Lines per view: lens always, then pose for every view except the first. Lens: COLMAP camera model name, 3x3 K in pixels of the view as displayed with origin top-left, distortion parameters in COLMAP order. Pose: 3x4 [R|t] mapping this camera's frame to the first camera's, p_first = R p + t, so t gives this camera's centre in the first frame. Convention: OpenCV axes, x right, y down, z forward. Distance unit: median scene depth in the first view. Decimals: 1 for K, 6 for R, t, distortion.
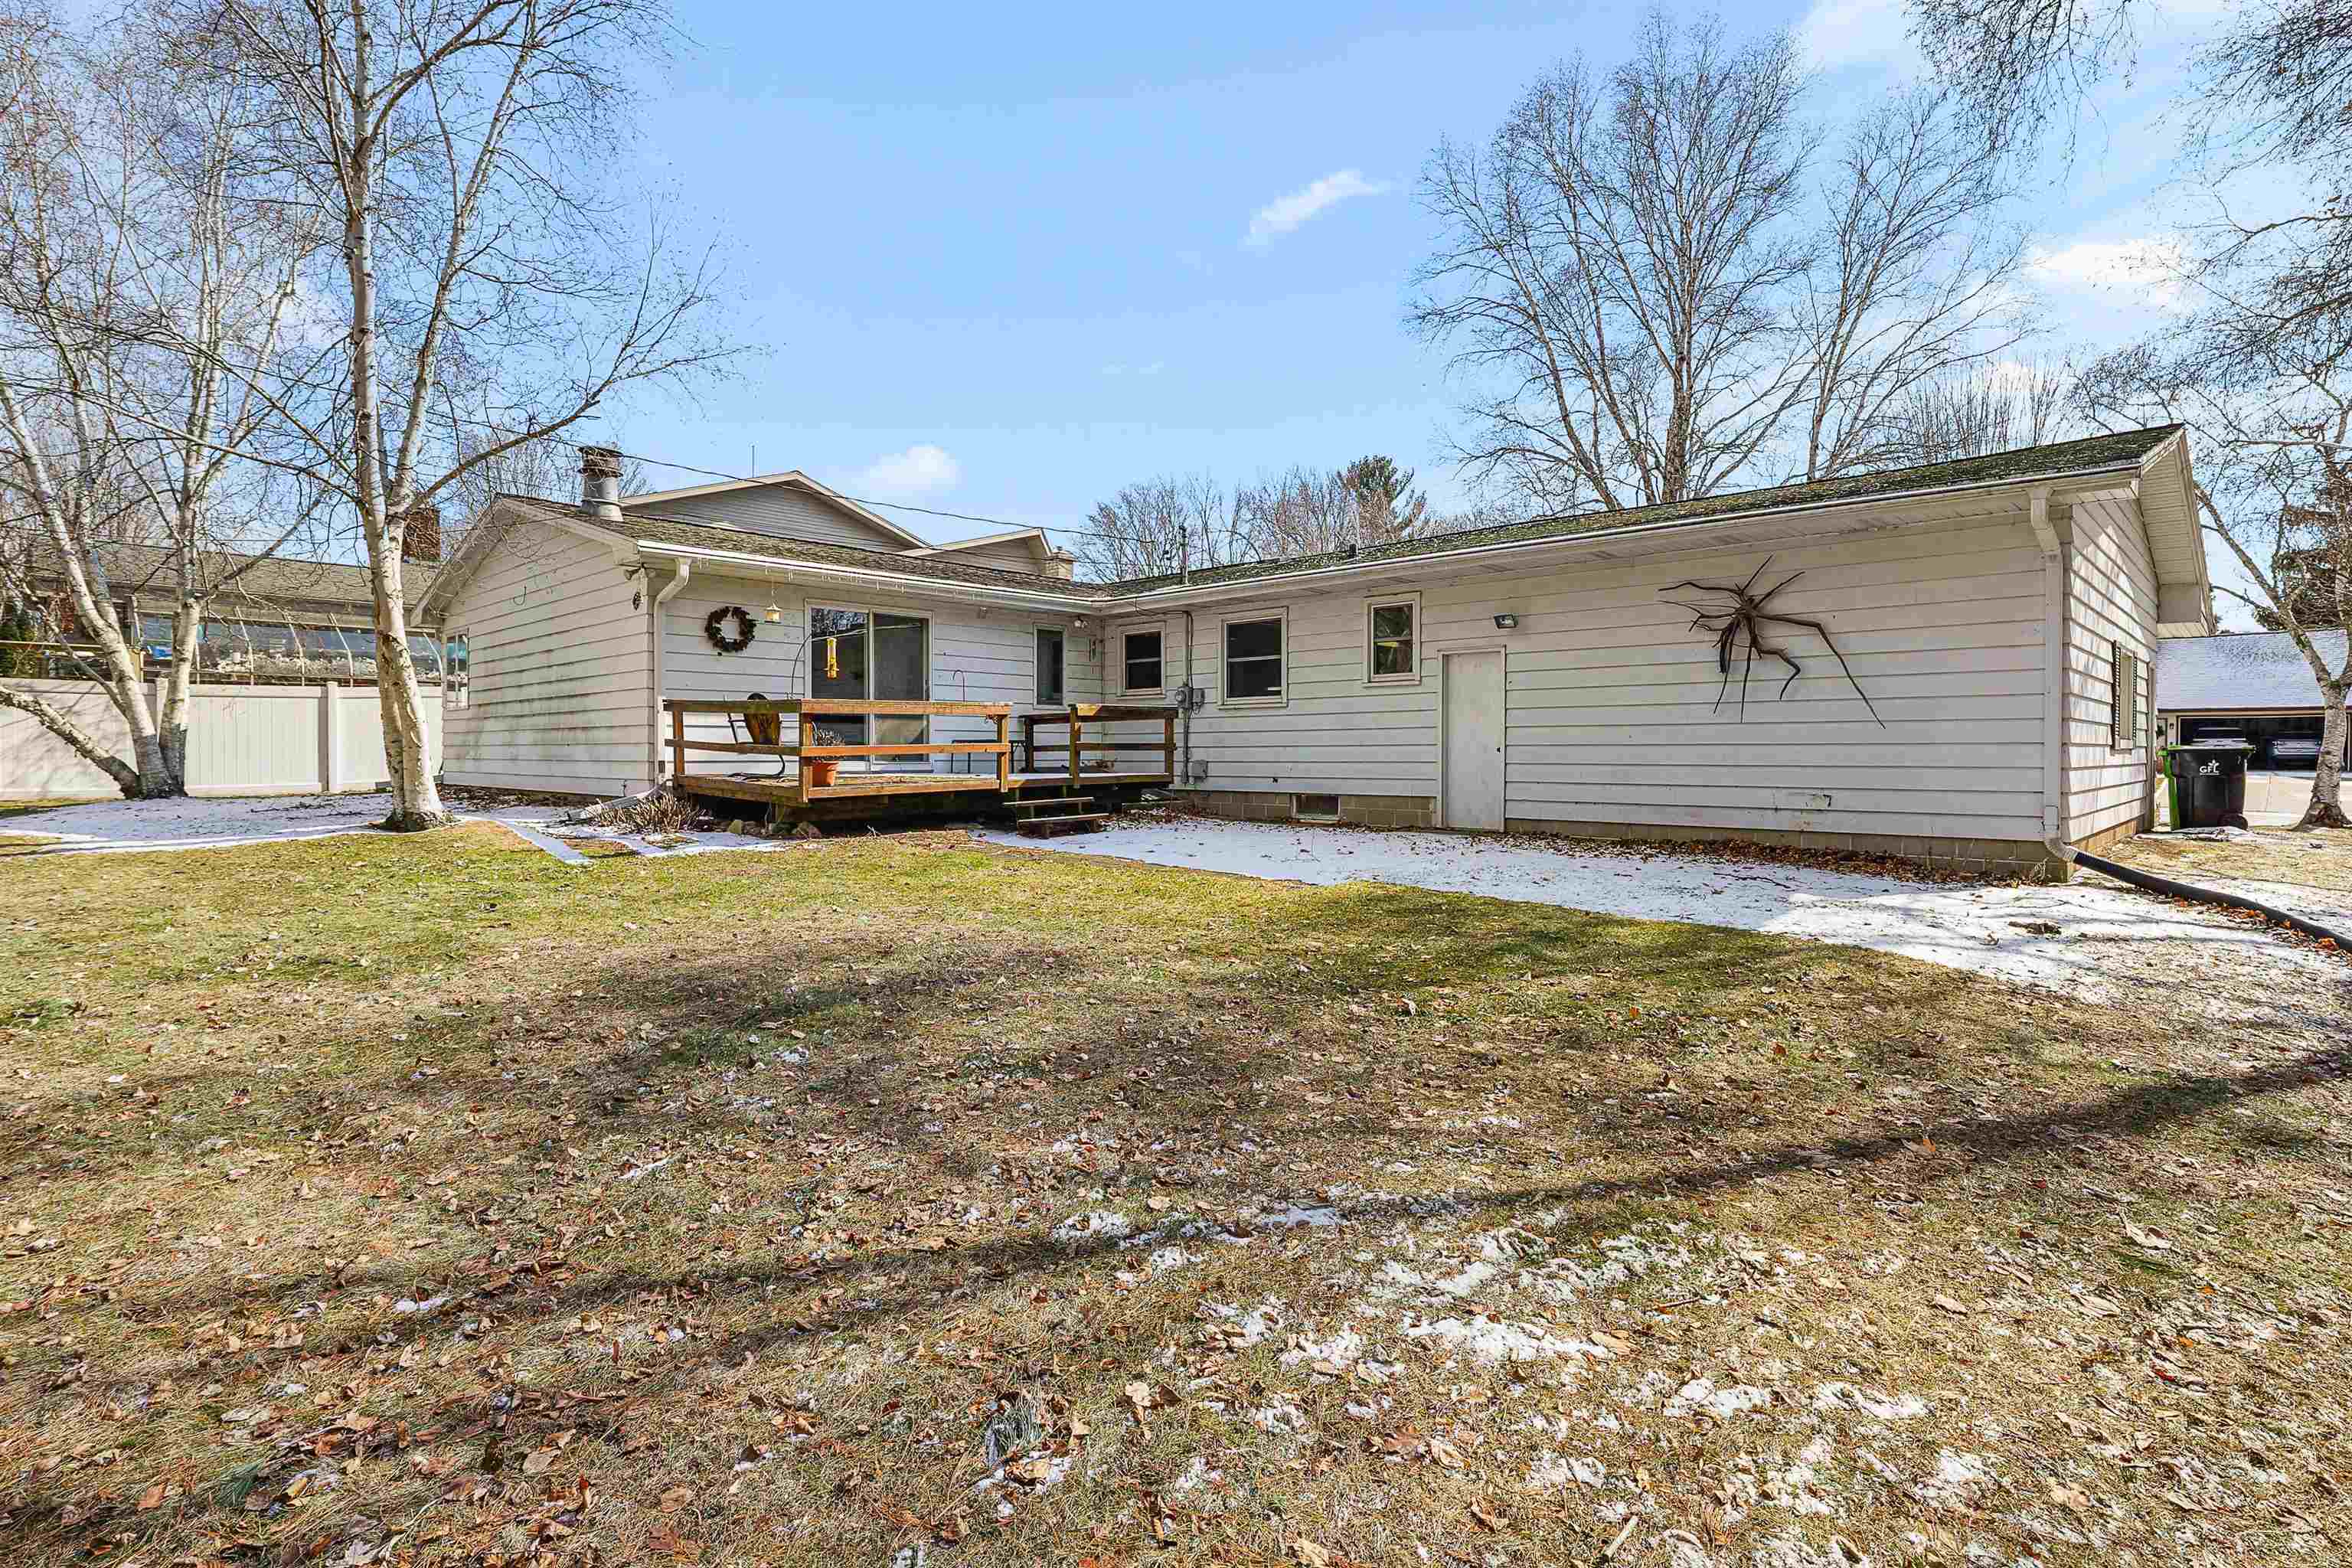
lens RADIAL K [[1175.5, 0, 1192.9], [0, 1175.5, 770.9], [0, 0, 1]] dist [0.000497, 0.000324]
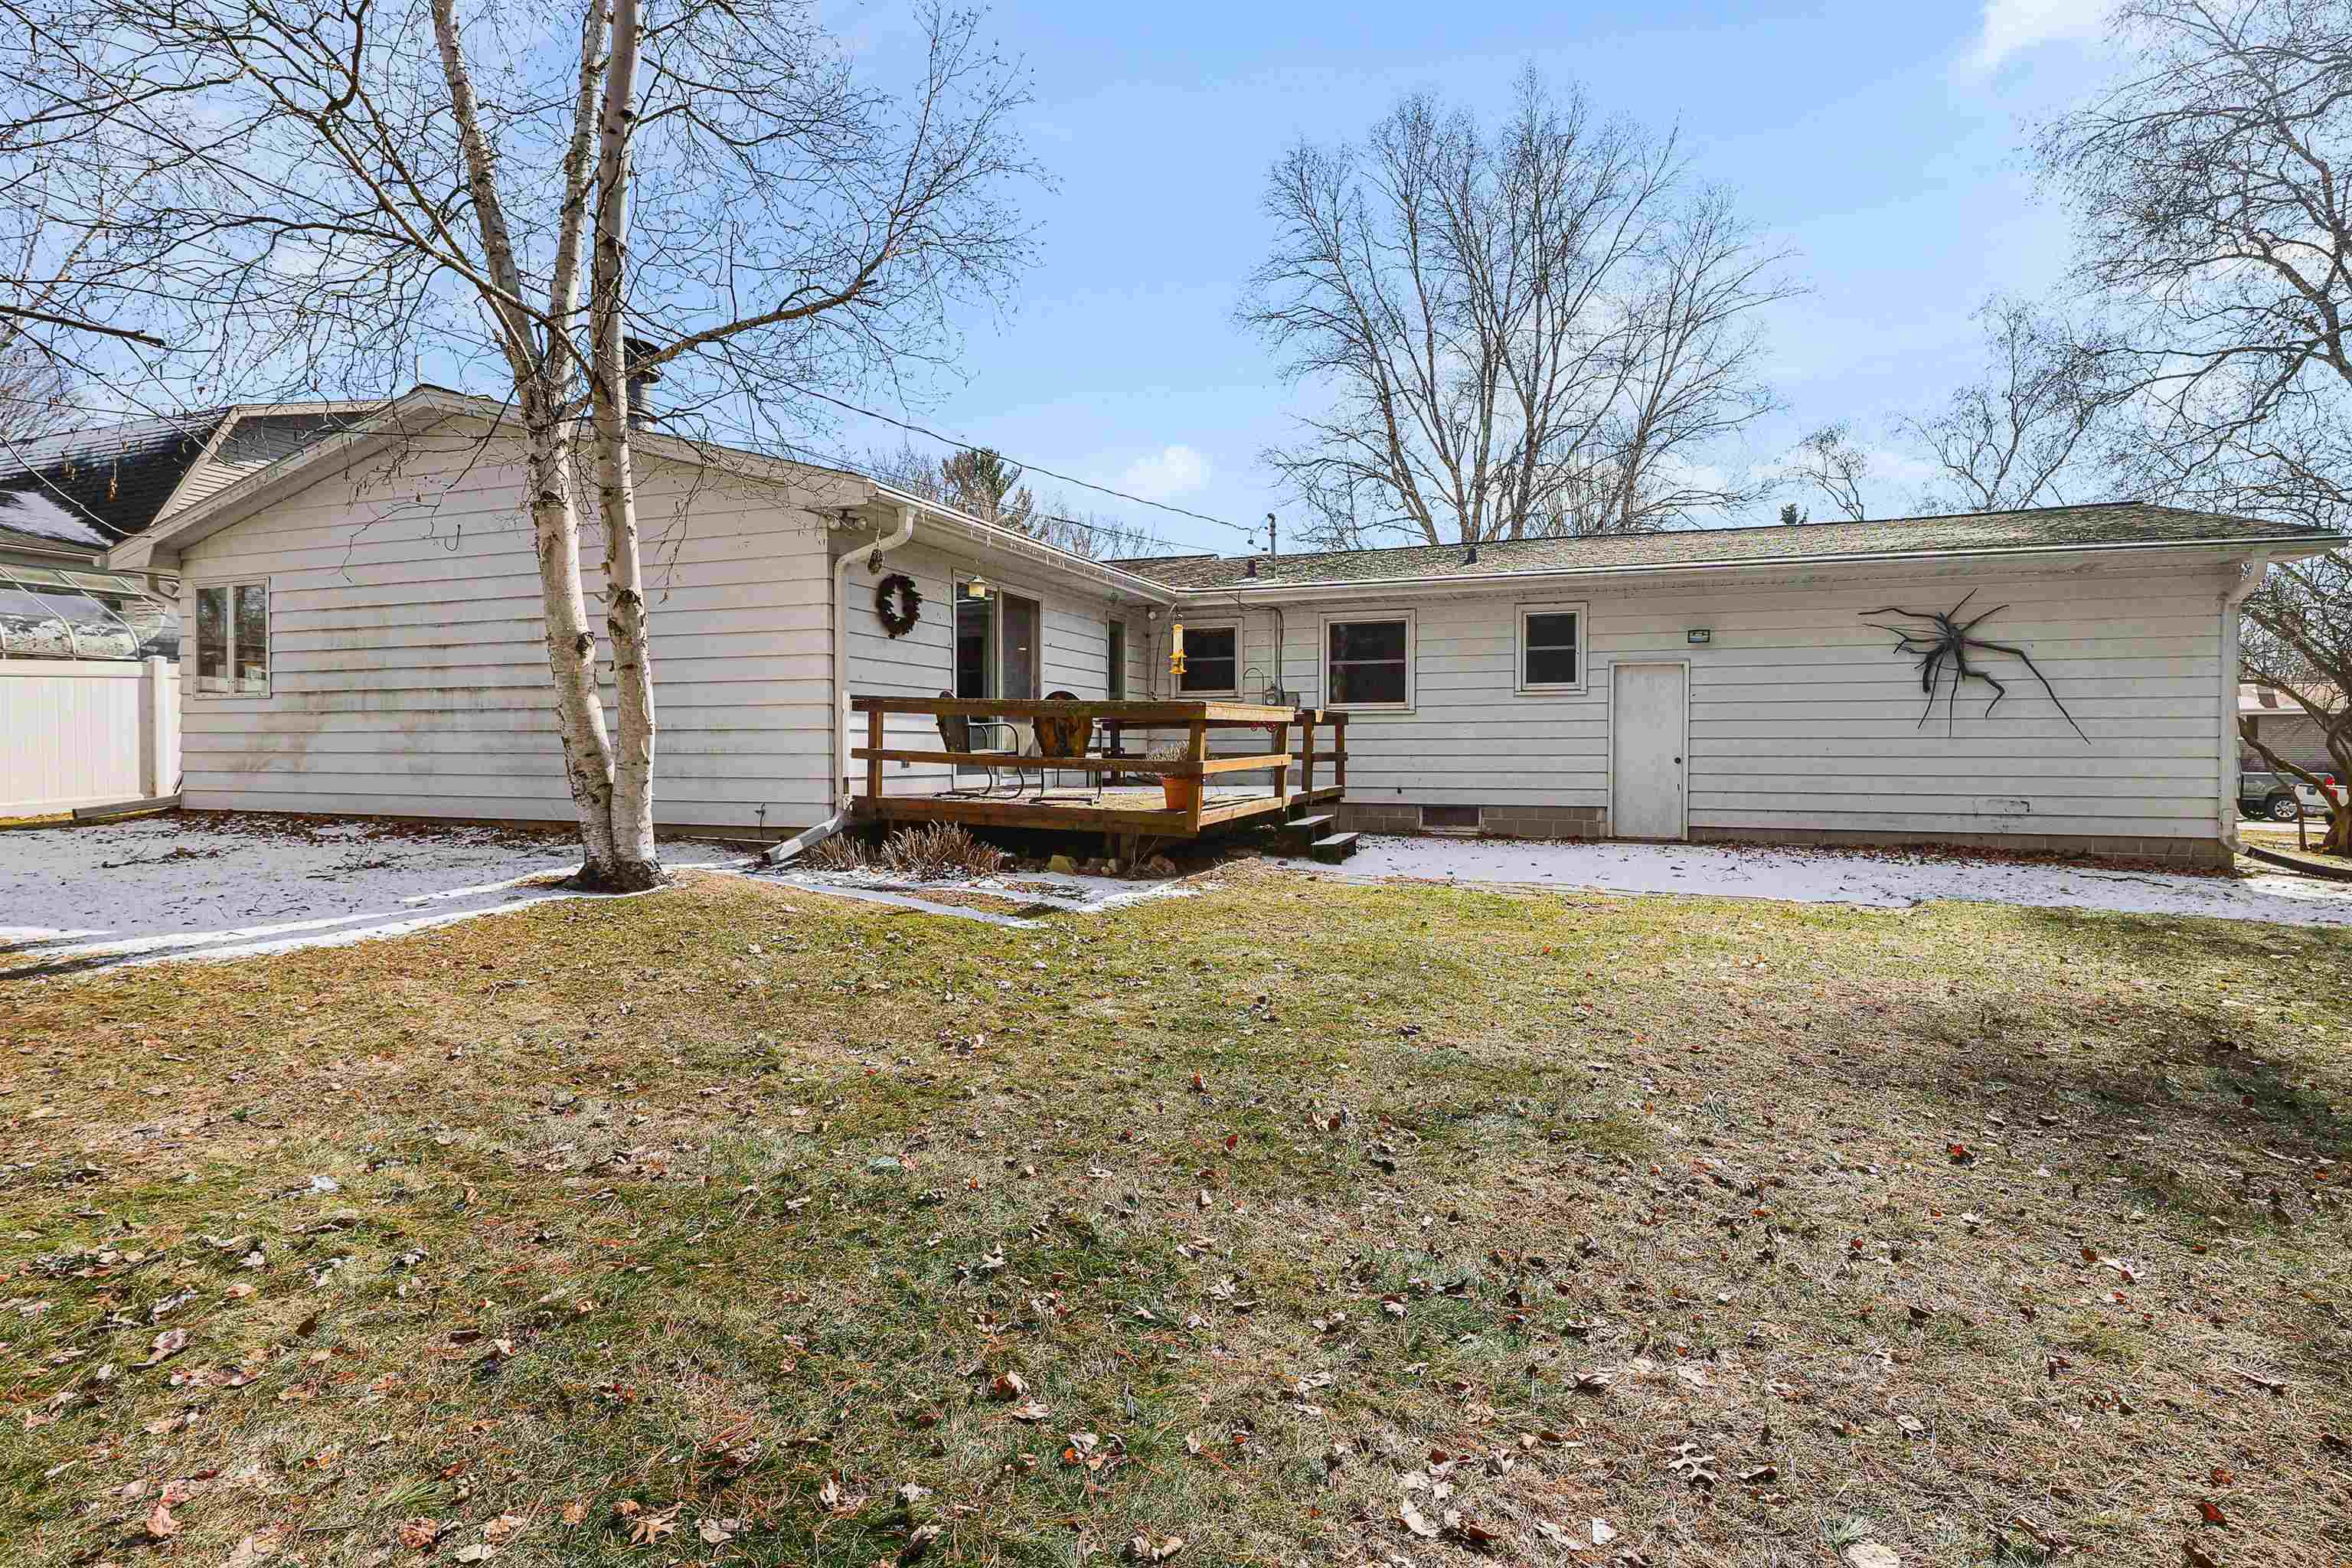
lens RADIAL K [[1175.5, 0, 1176.8], [0, 1175.5, 786.3], [0, 0, 1]] dist [0.000497, 0.000324]
pose [[0.916779, -0.010972, 0.399244, -0.547568], [0.004664, 0.999849, 0.016768, -0.014217], [-0.399367, -0.013510, 0.916692, 0.227748]]
